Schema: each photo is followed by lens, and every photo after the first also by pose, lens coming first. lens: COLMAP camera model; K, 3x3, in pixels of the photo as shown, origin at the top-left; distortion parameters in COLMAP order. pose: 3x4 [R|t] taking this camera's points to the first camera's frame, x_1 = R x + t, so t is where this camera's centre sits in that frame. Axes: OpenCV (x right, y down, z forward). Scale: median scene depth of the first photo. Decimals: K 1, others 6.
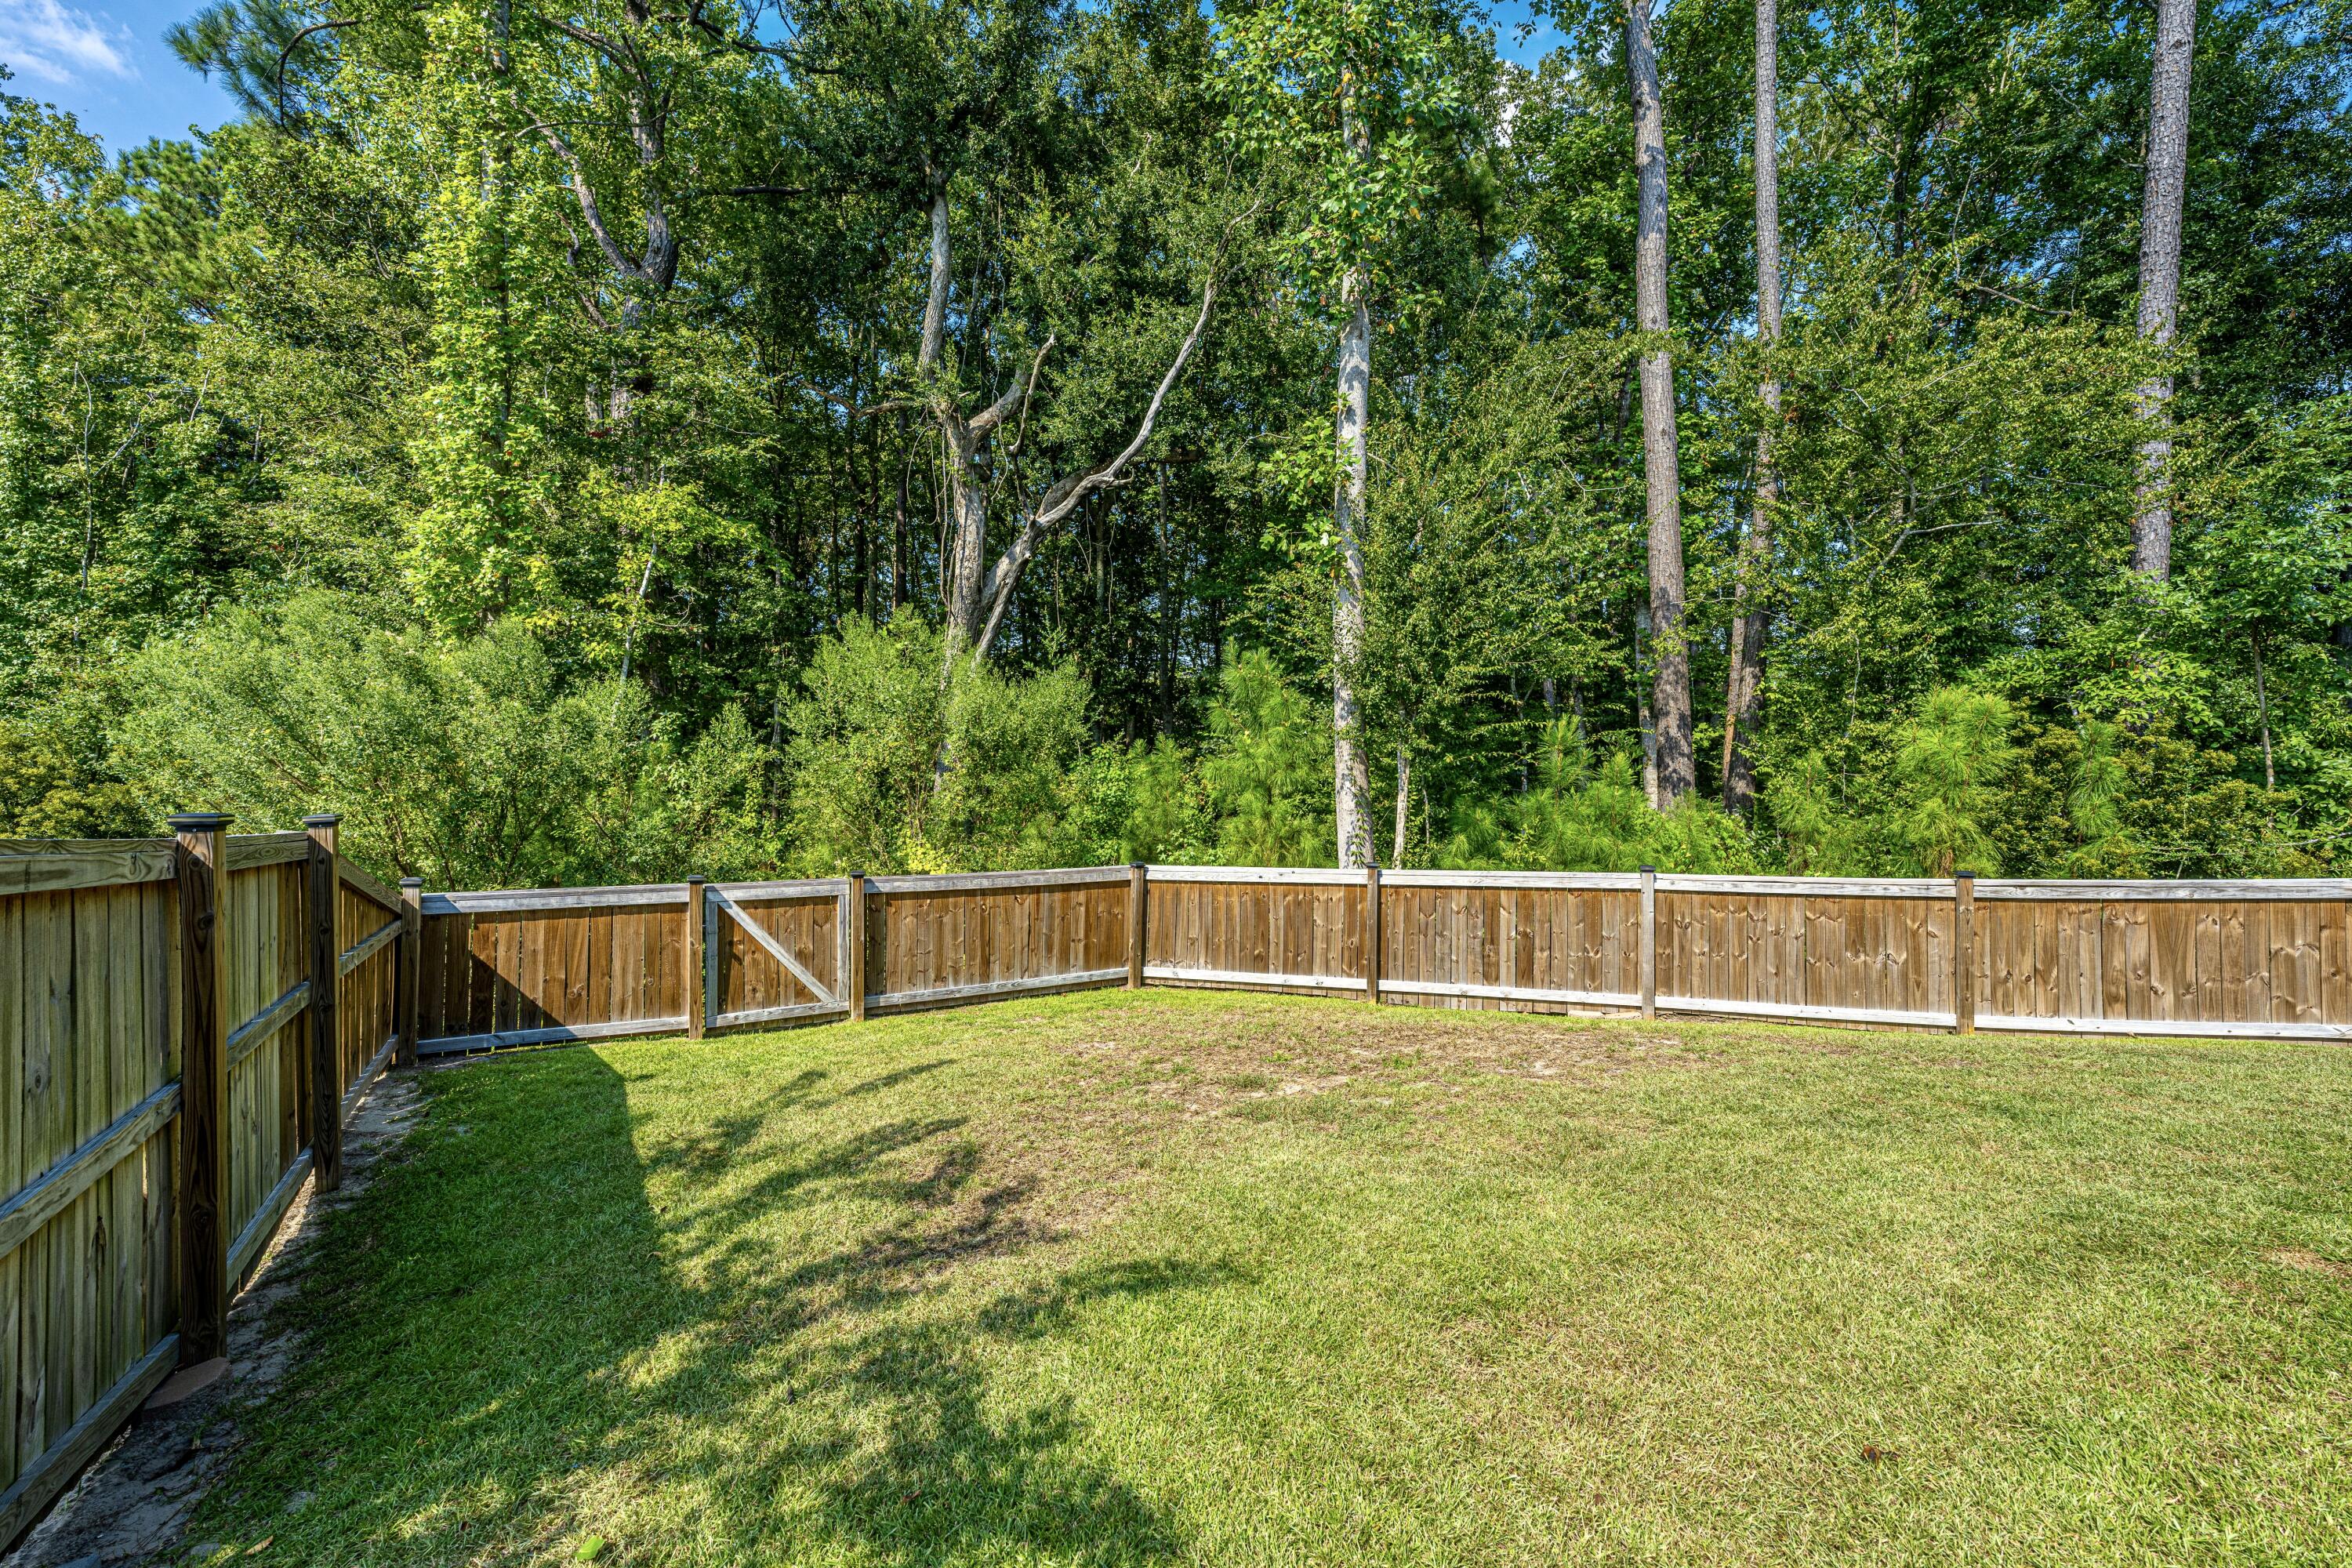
lens RADIAL K [[964.4, 0, 1175.9], [0, 964.4, 762.1], [0, 0, 1]] dist [0.001054, -0.000050]
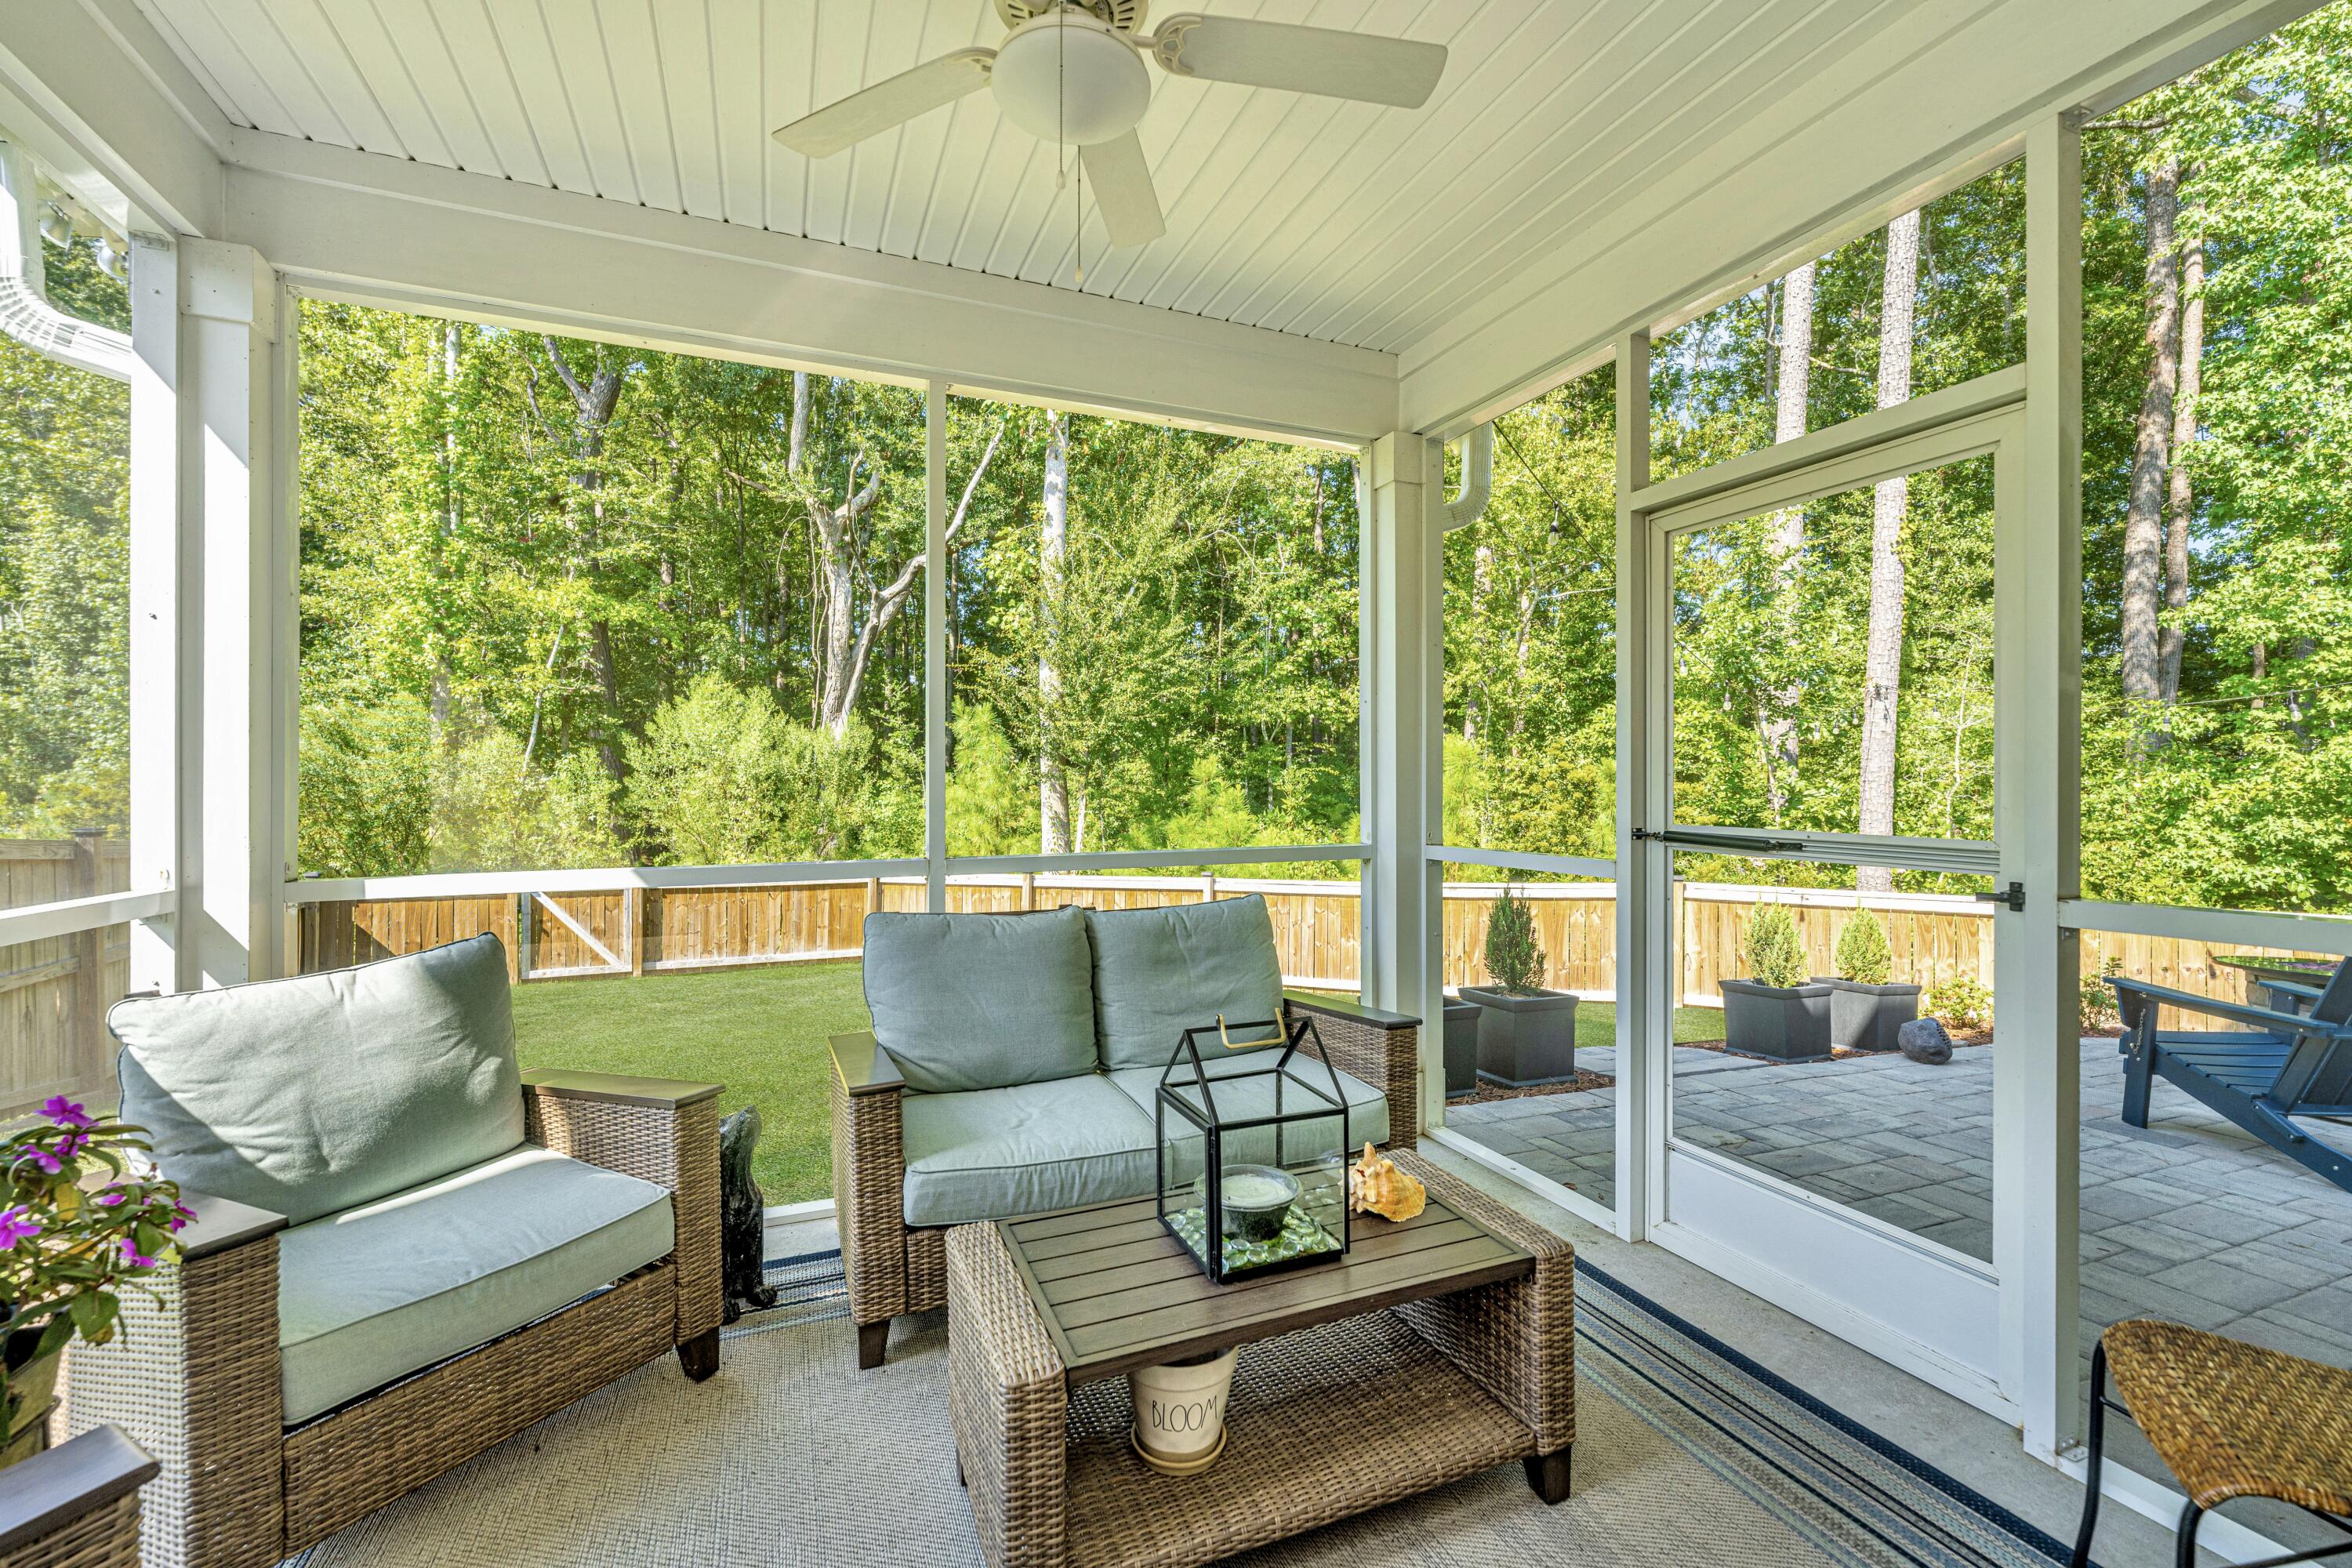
lens RADIAL K [[964.4, 0, 1180.4], [0, 964.4, 794.9], [0, 0, 1]] dist [0.001054, -0.000050]
pose [[0.995997, -0.001617, -0.089373, 0.511188], [0.002789, 0.999912, 0.012990, -0.013927], [0.089344, -0.013188, 0.995913, -0.283634]]
